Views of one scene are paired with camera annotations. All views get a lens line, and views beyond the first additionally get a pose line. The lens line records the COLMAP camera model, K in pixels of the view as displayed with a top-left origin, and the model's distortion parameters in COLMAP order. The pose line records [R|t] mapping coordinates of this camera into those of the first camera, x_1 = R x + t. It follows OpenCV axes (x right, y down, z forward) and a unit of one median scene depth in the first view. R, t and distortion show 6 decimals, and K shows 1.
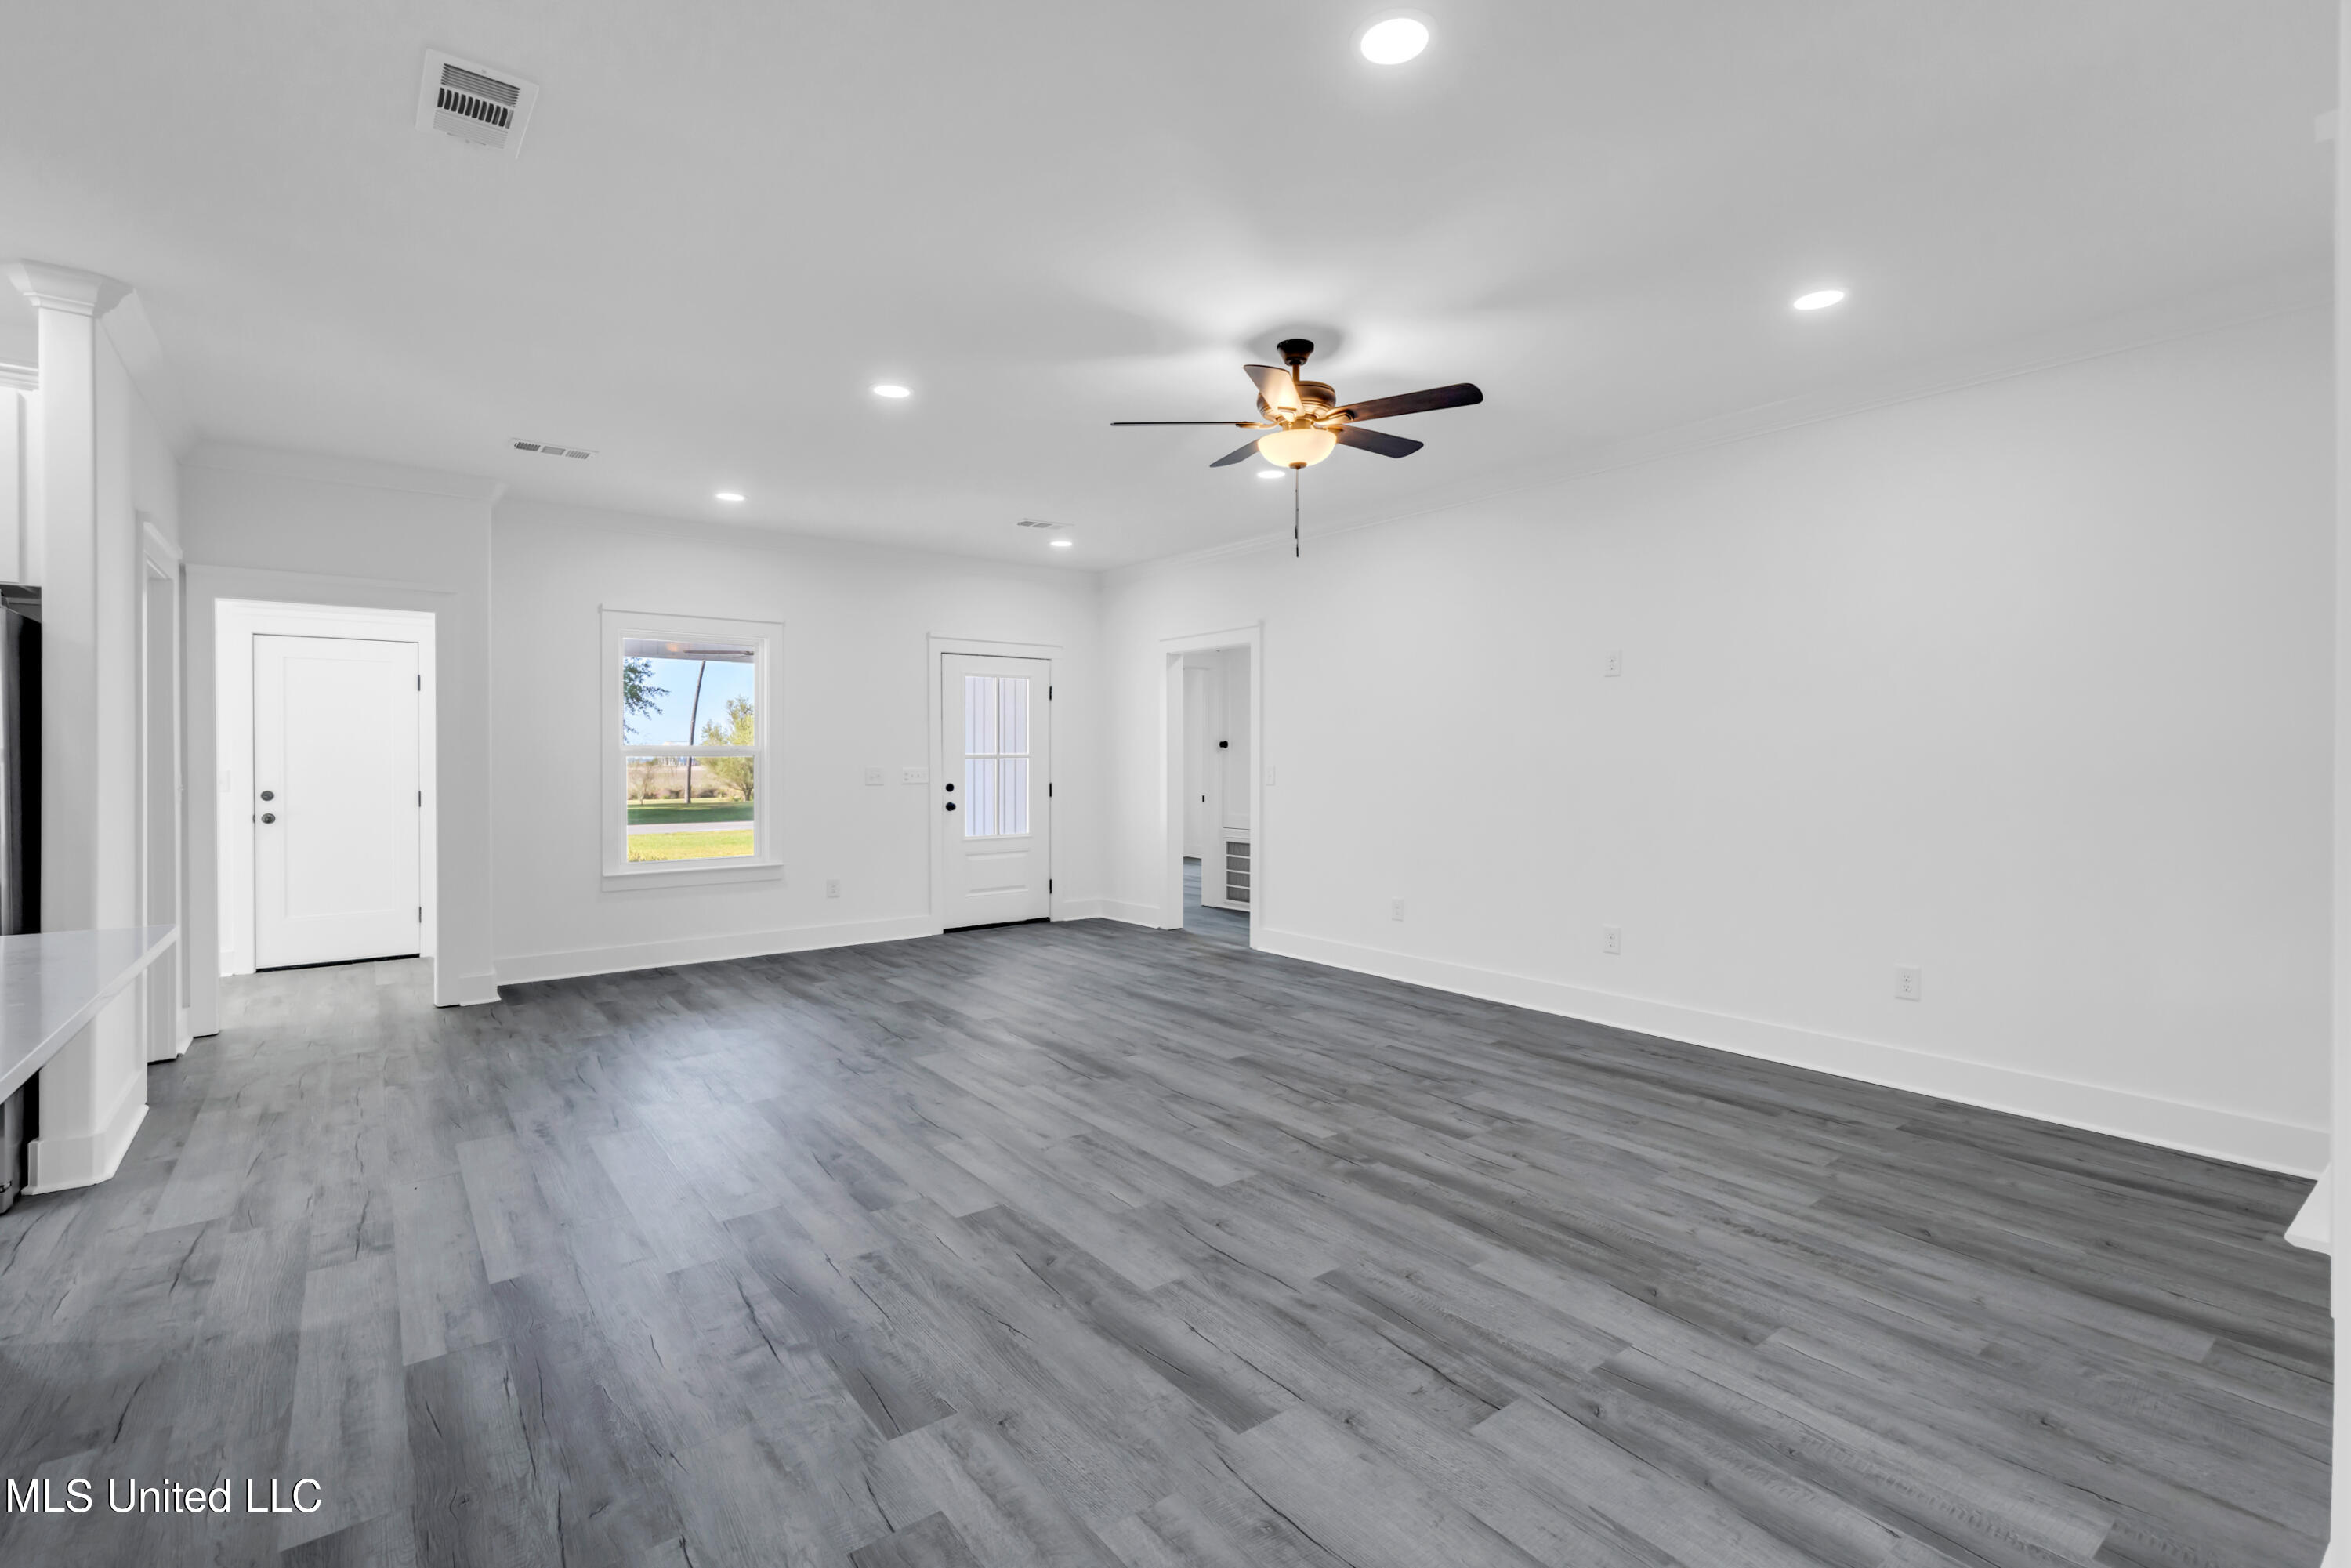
lens RADIAL K [[1058.2, 0, 1178.5], [0, 1058.2, 767.0], [0, 0, 1]] dist [0.001936, 0.000279]
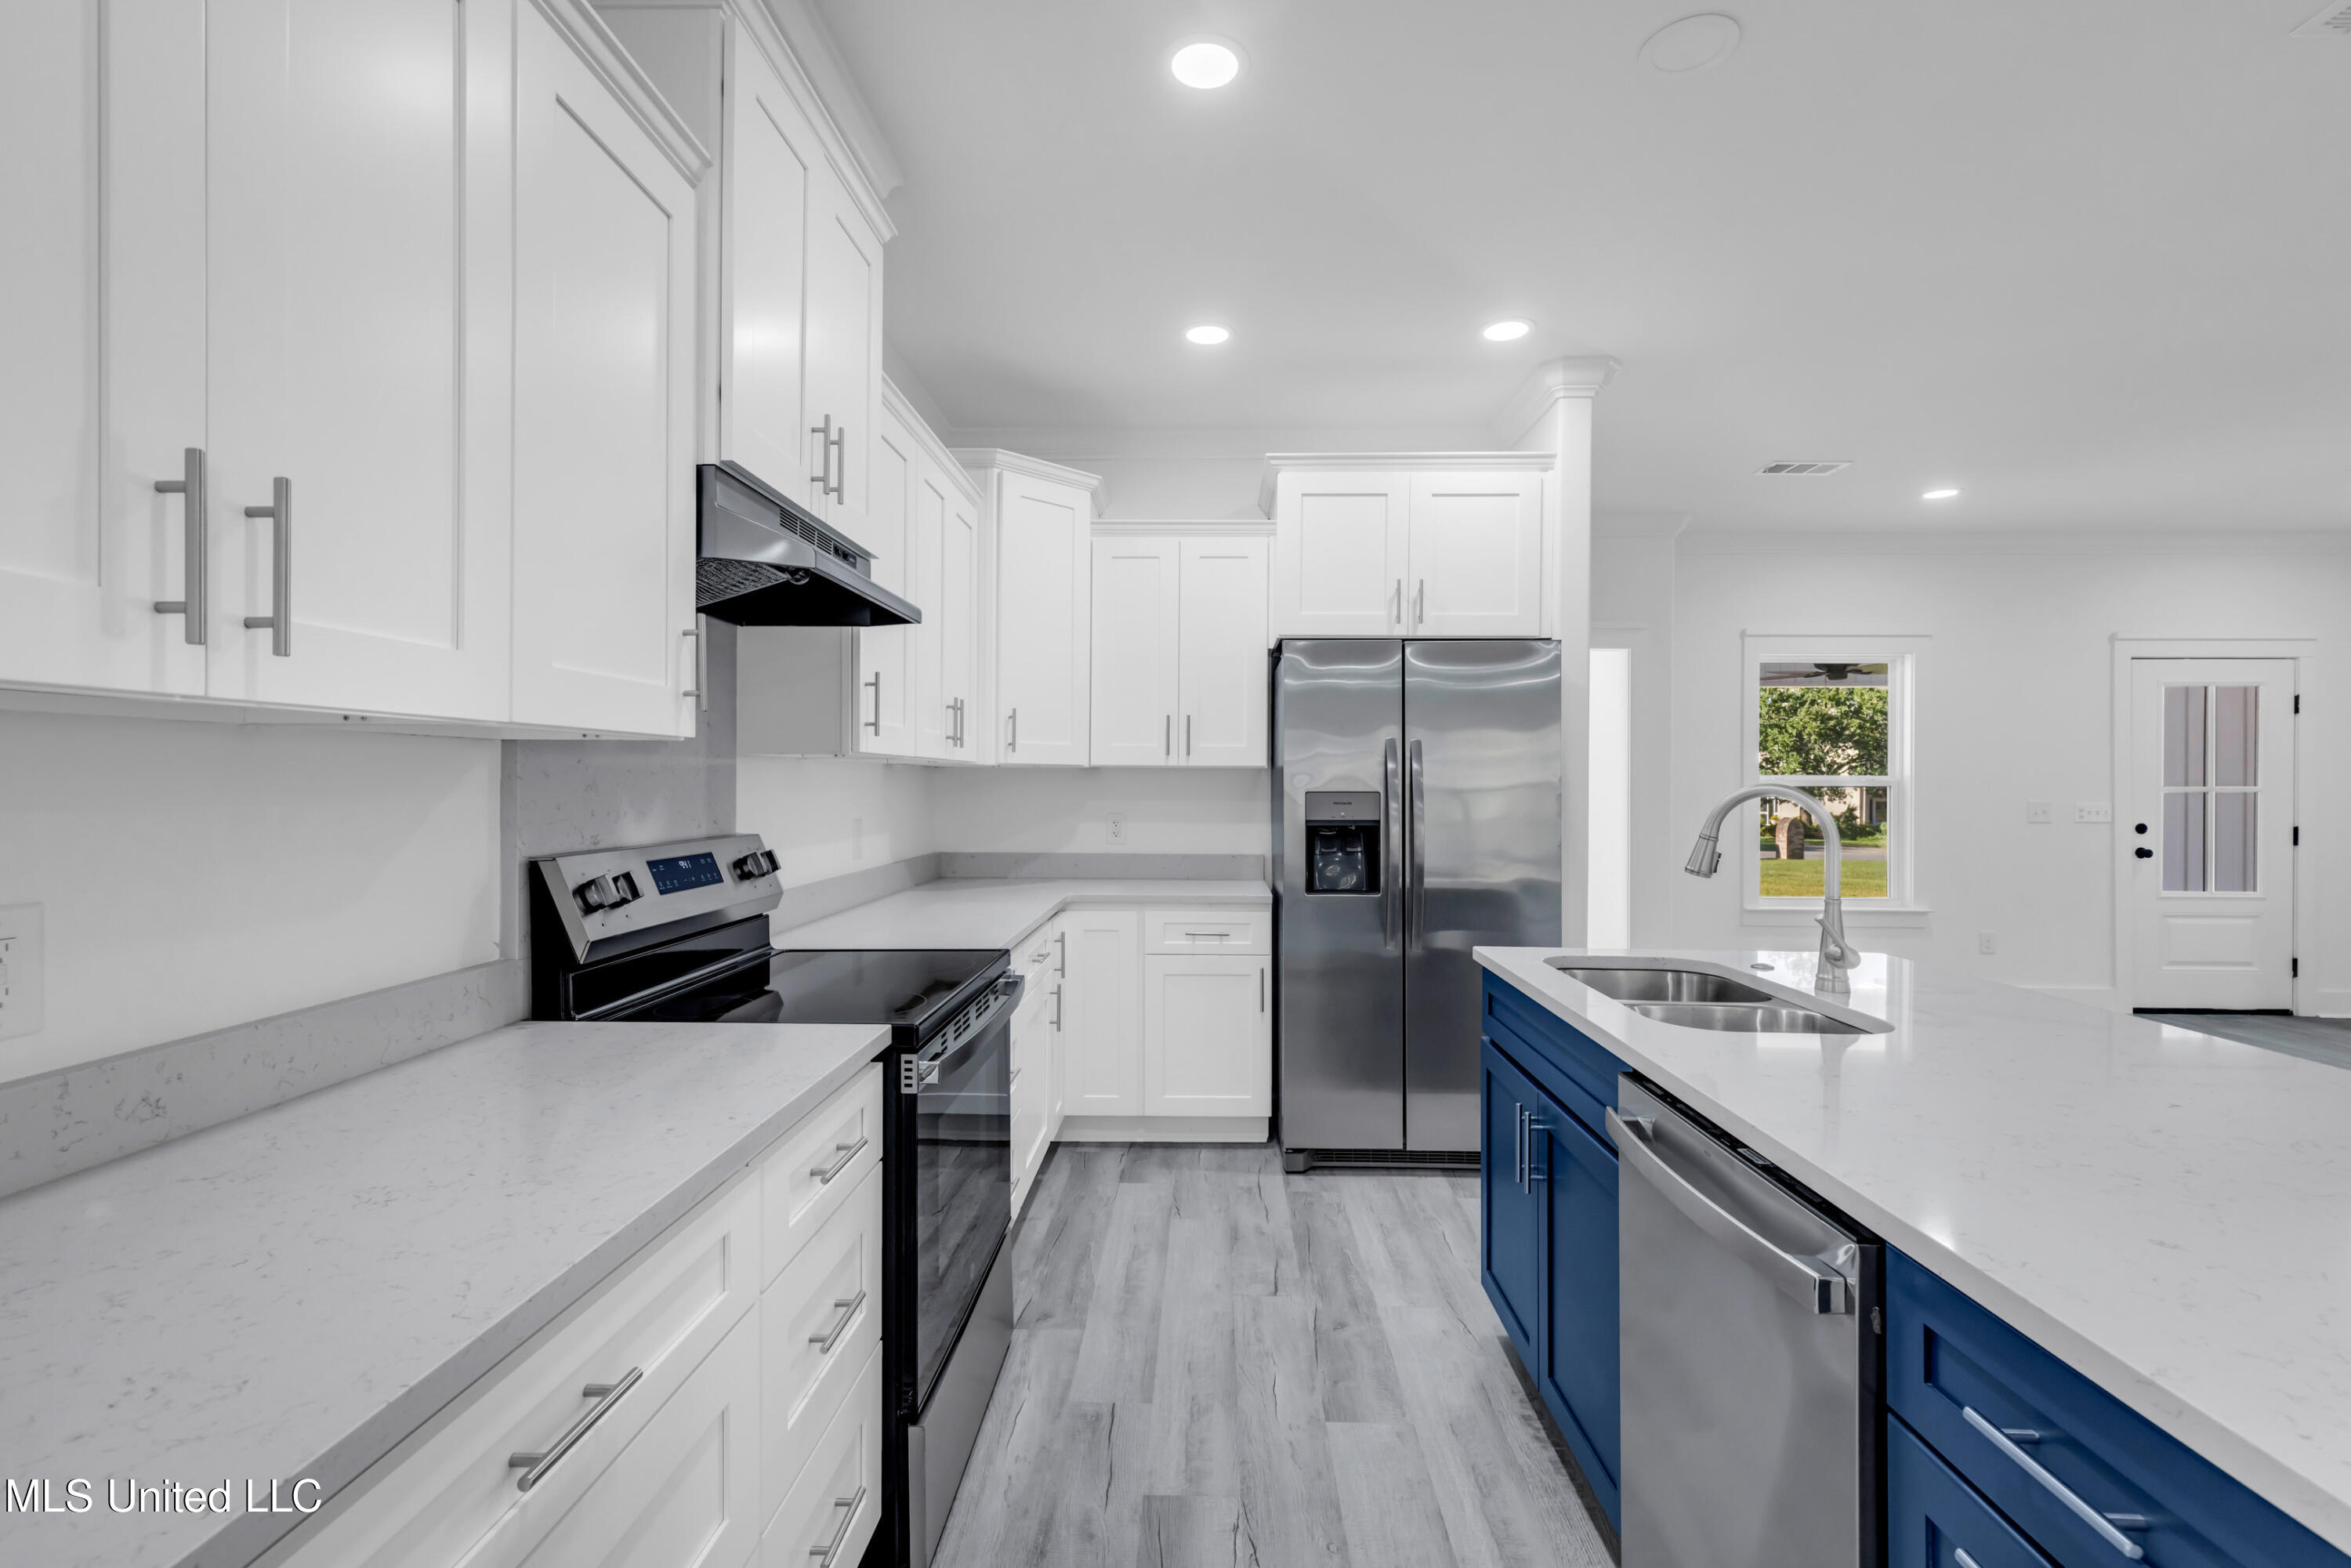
lens RADIAL K [[1049.7, 0, 1175.5], [0, 1049.7, 784.0], [0, 0, 1]] dist [-0.000150, -0.000043]
pose [[0.769461, 0.006967, -0.638655, -0.612578], [-0.014055, 0.999883, -0.006026, 0.002117], [0.638539, 0.013613, 0.769469, -0.137102]]
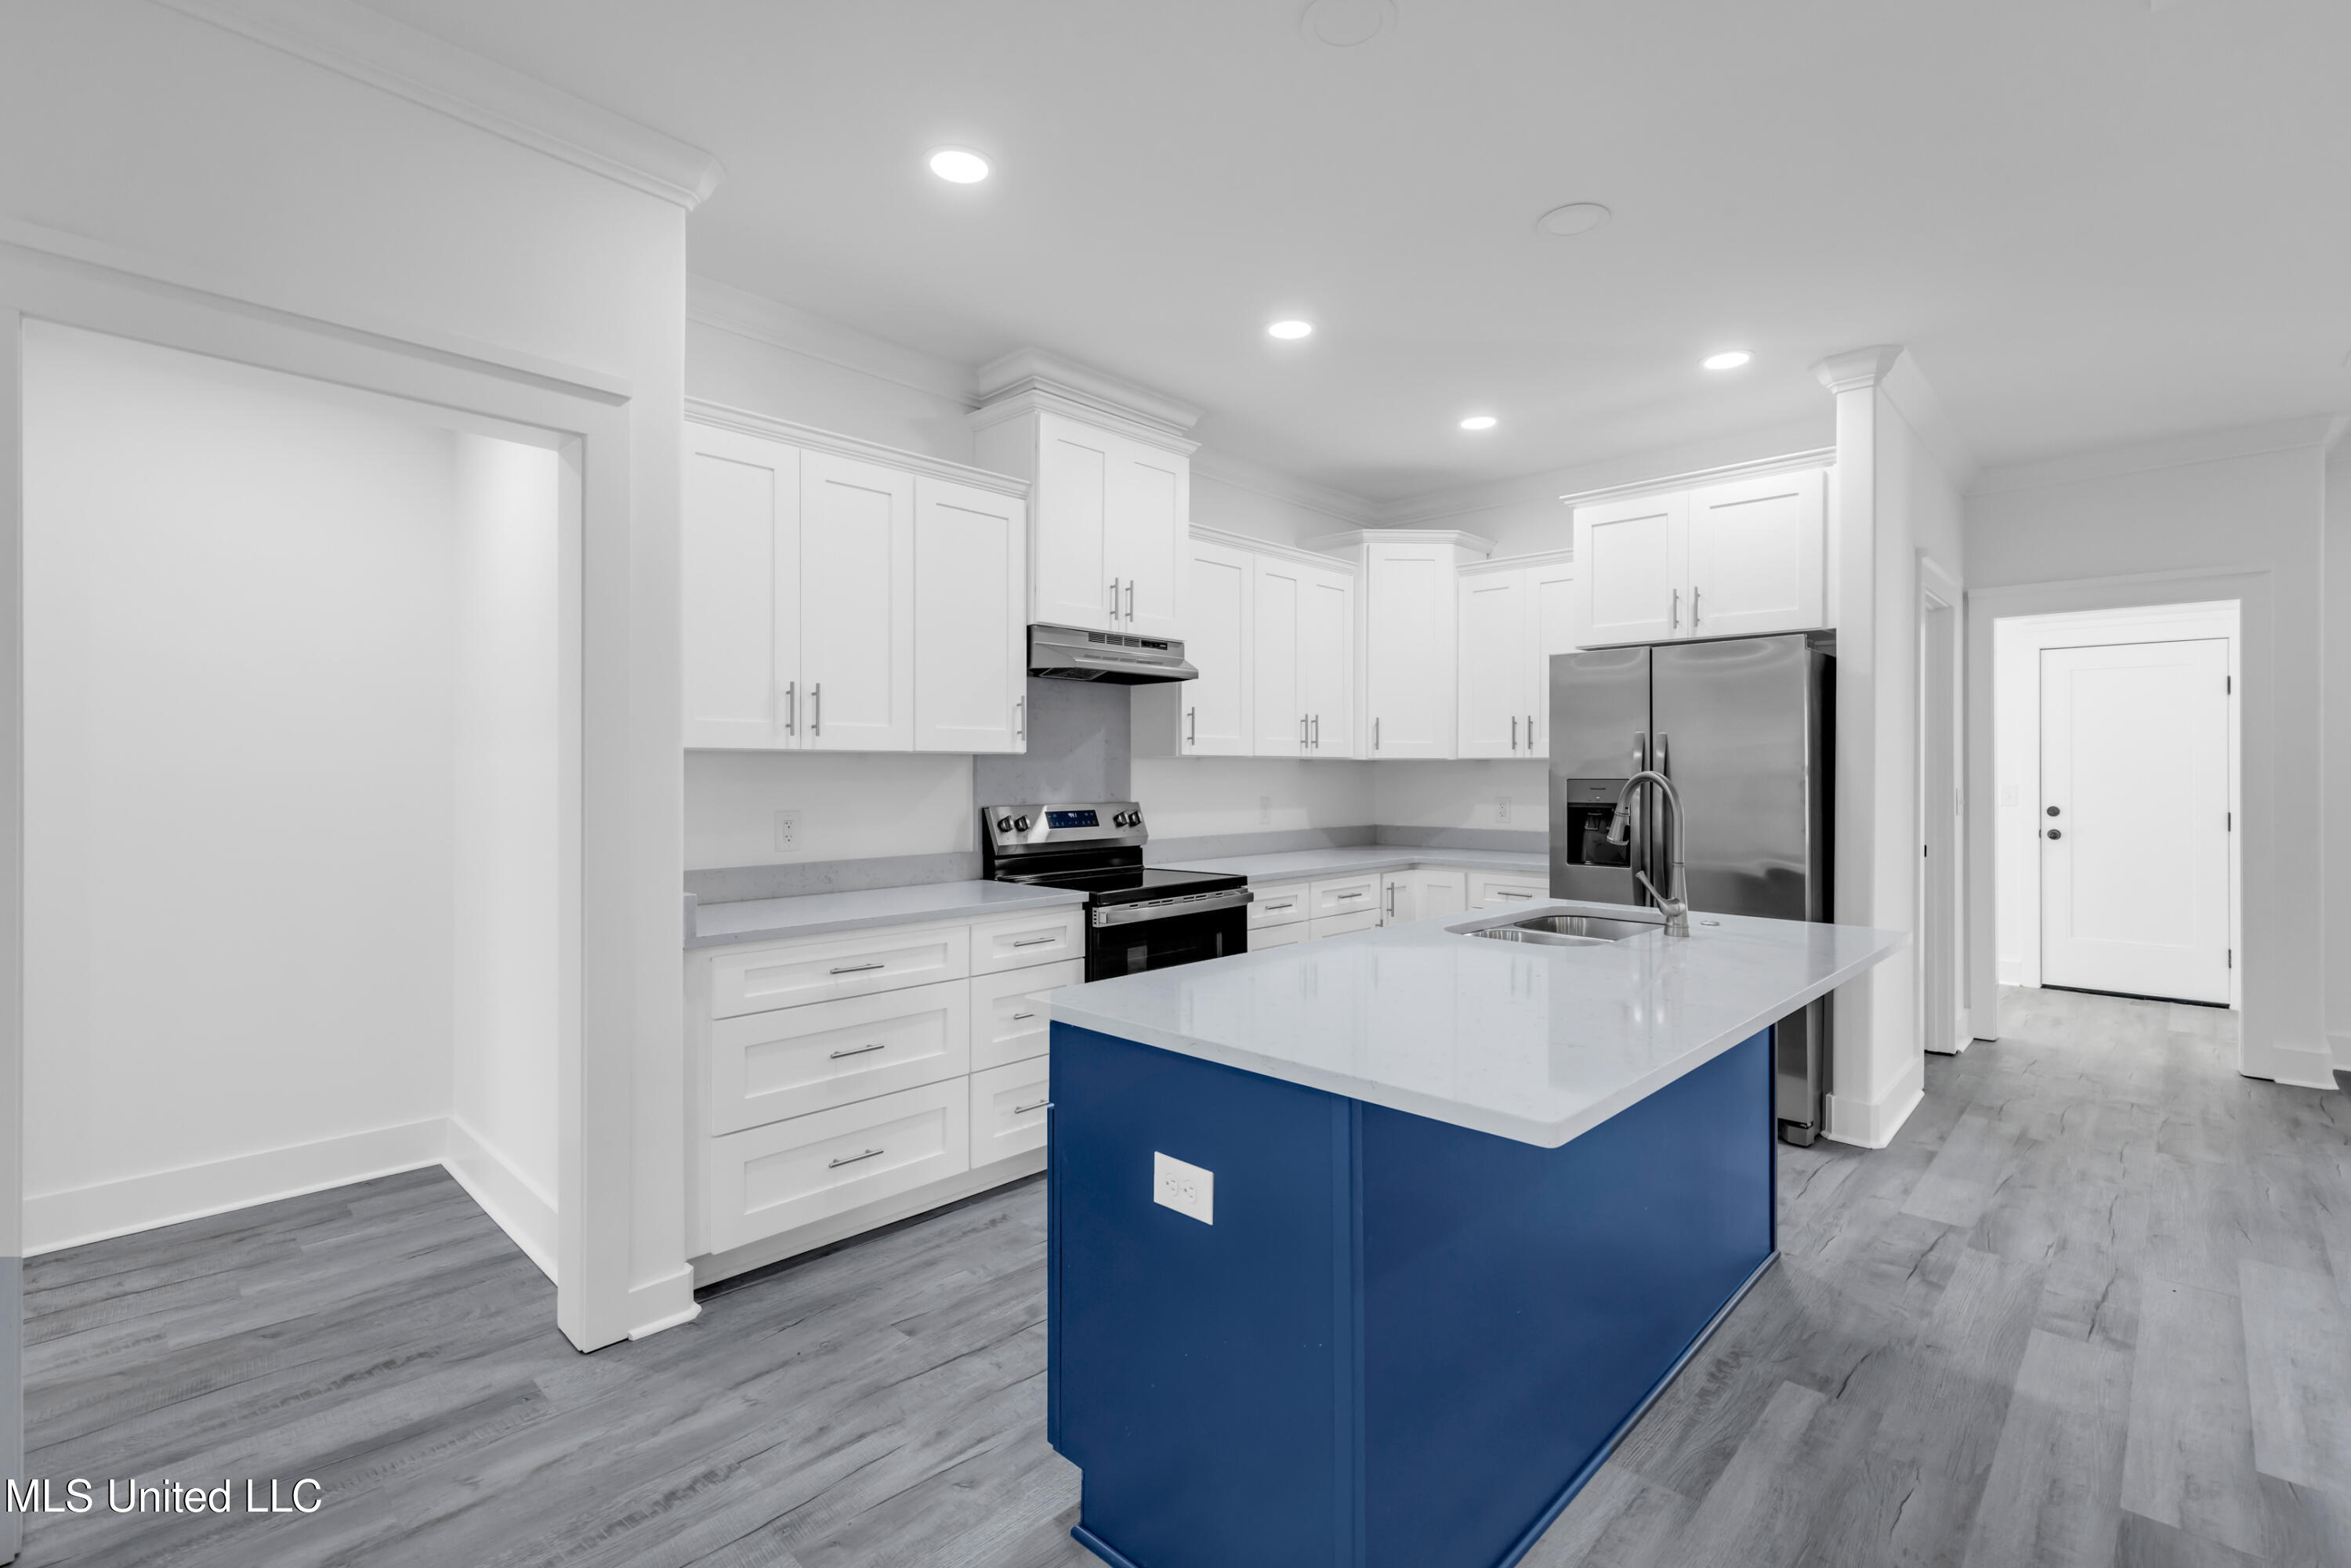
lens RADIAL K [[1058.2, 0, 1178.5], [0, 1058.2, 767.0], [0, 0, 1]] dist [0.001936, 0.000279]
pose [[0.152752, -0.003089, -0.988260, -0.013702], [-0.011037, 0.999927, -0.004831, -0.000970], [0.988203, 0.011645, 0.152707, 0.088353]]
